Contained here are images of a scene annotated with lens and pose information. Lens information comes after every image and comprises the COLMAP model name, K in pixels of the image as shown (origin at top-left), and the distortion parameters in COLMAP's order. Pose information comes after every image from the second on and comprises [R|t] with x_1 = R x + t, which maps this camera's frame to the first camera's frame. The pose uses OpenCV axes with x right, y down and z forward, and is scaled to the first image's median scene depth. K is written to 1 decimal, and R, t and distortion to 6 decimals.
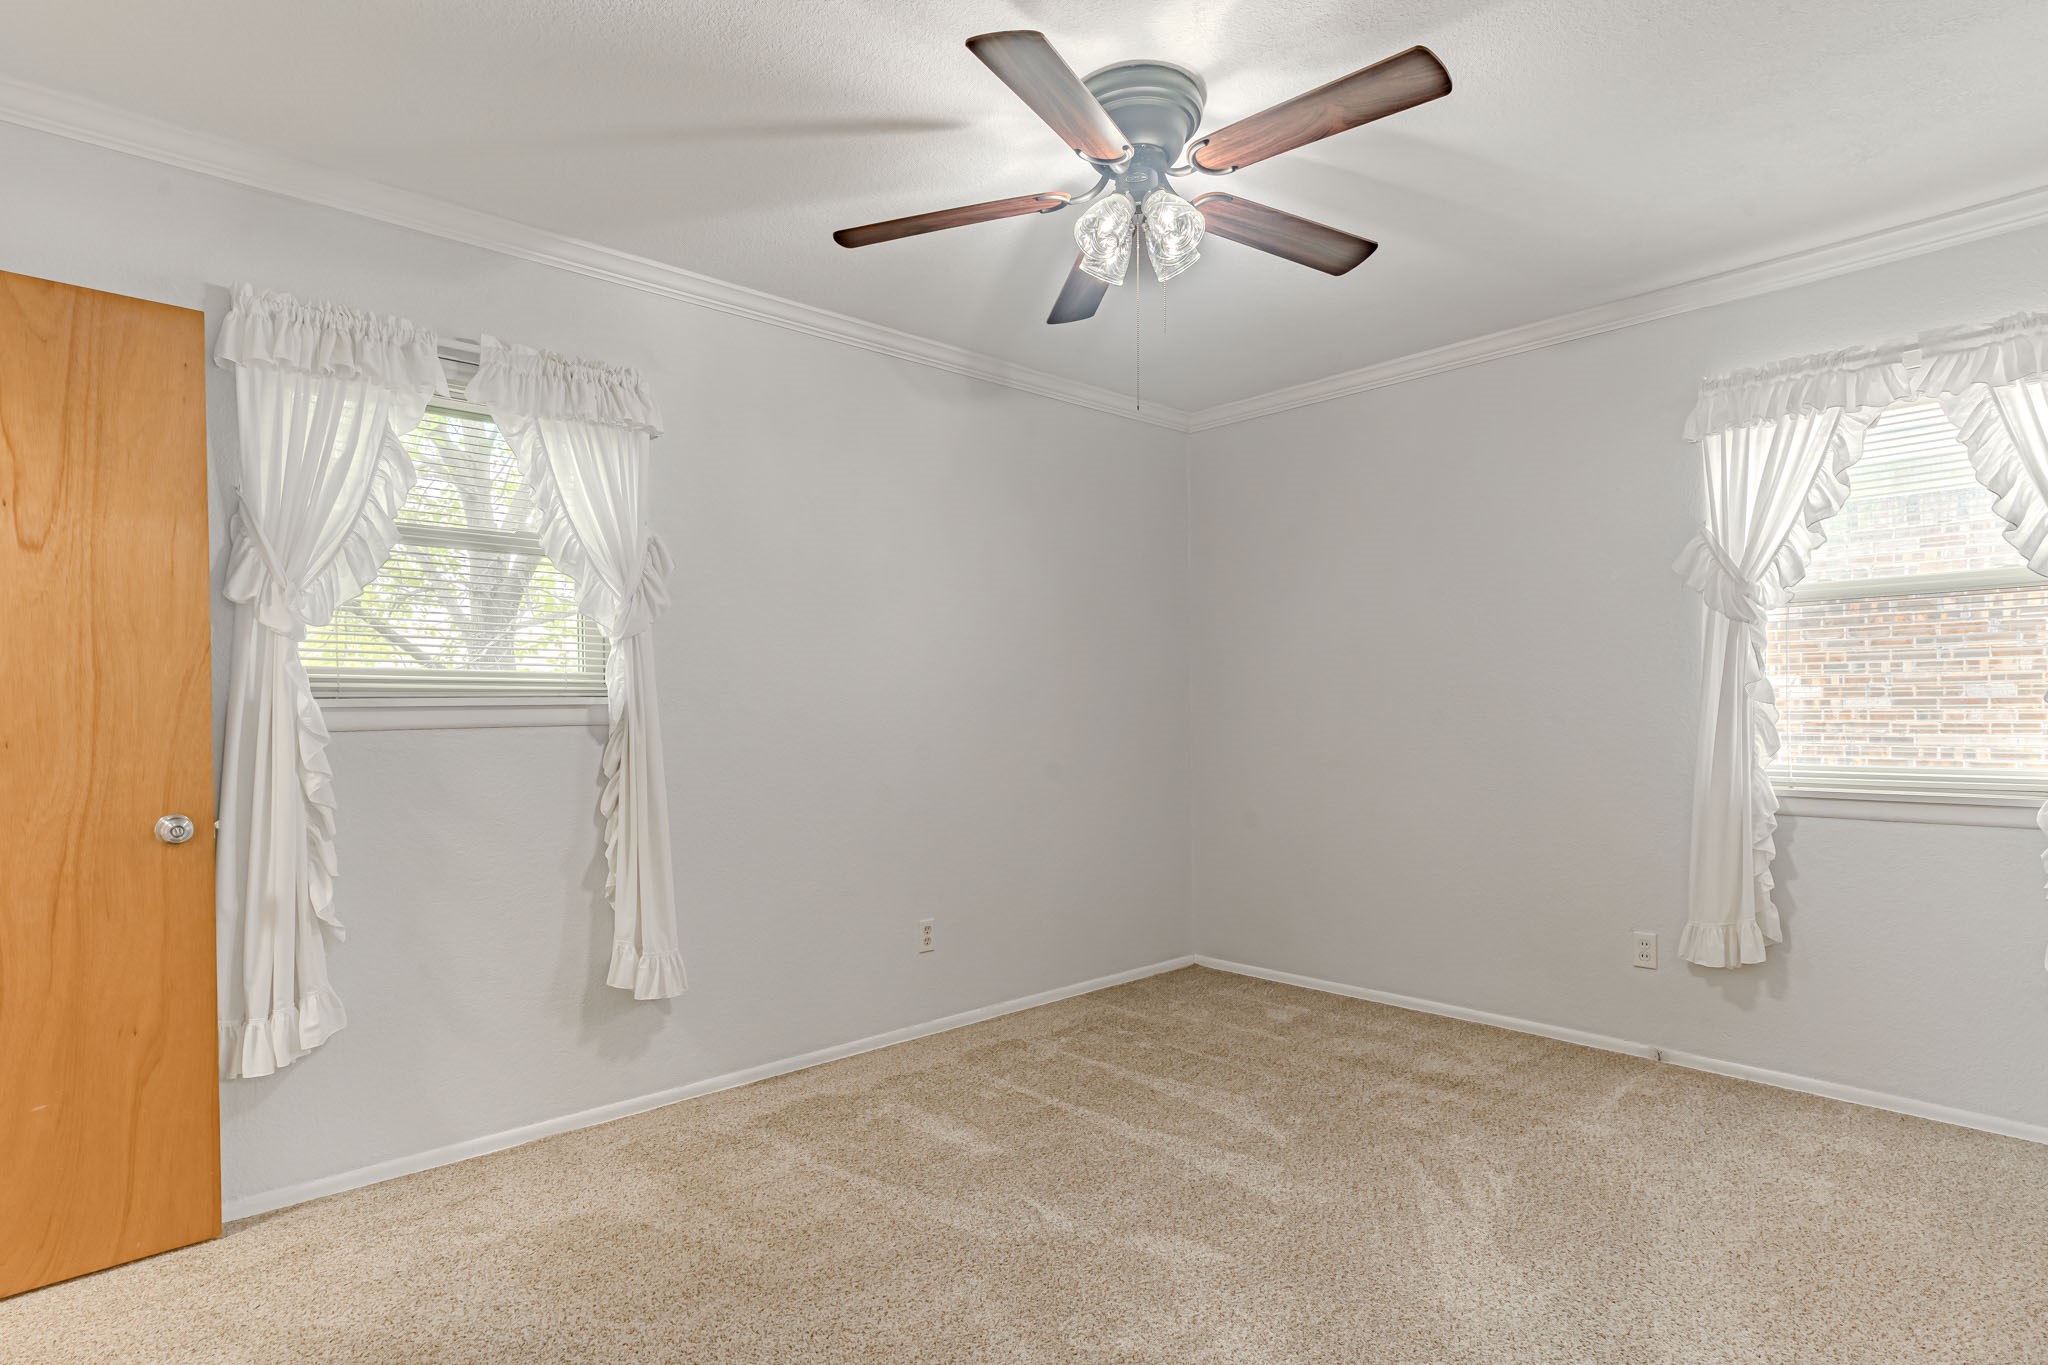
lens RADIAL K [[1045.6, 0, 1029.0], [0, 1045.6, 714.0], [0, 0, 1]] dist [-0.002579, -0.000557]
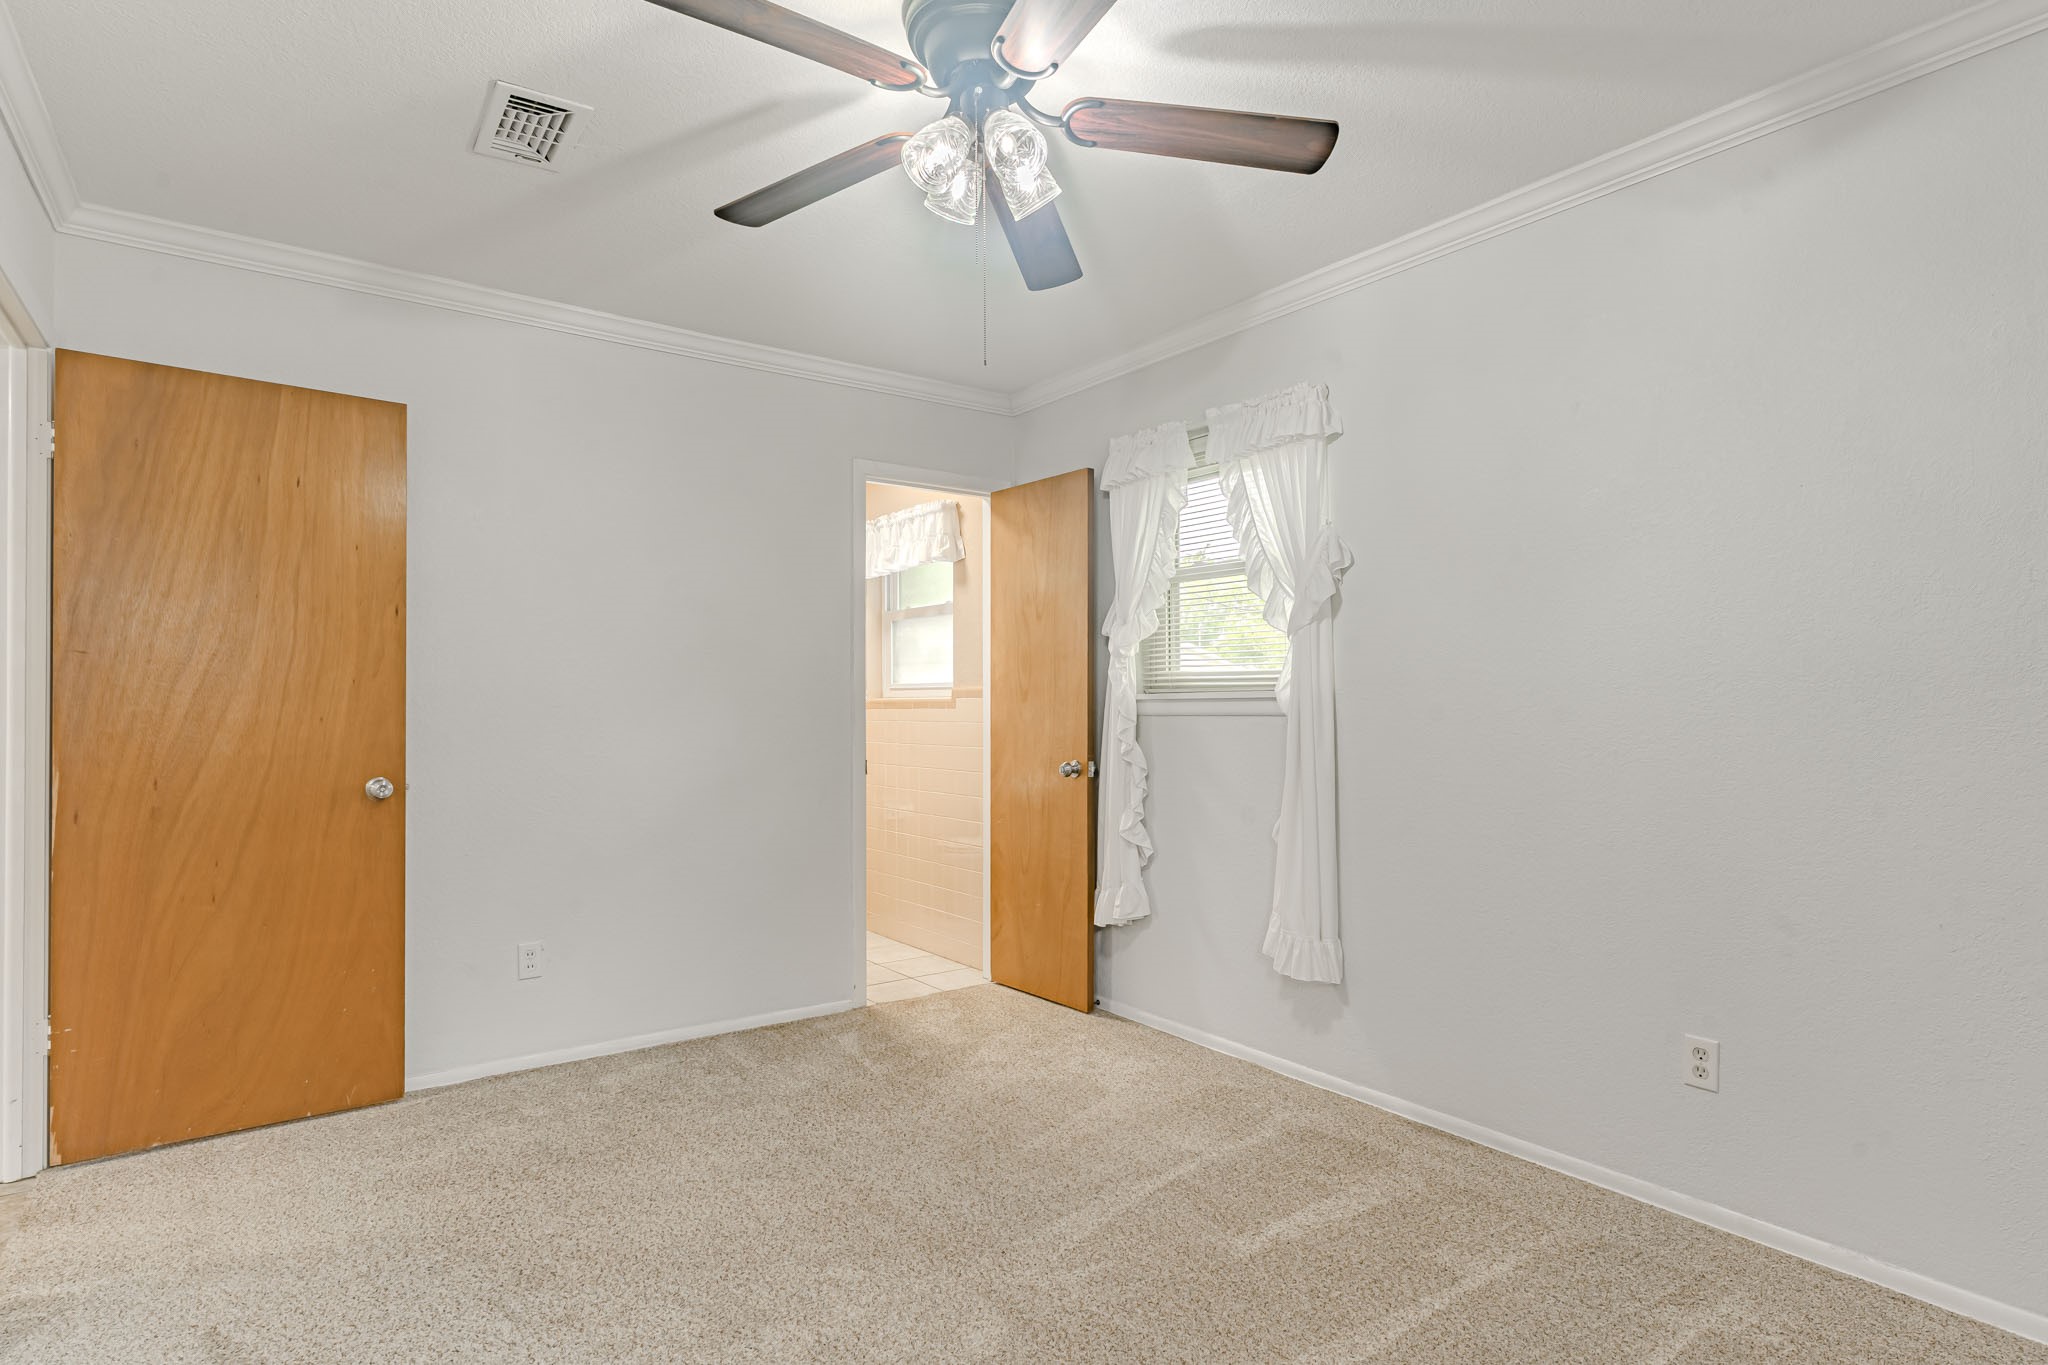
lens RADIAL K [[1062.9, 0, 1031.2], [0, 1062.9, 694.4], [0, 0, 1]] dist [0.001188, -0.000781]
pose [[-0.092337, 0.002407, -0.995725, 0.757695], [-0.003696, 0.999989, 0.002760, -0.014695], [0.995721, 0.003935, -0.092327, 0.856869]]
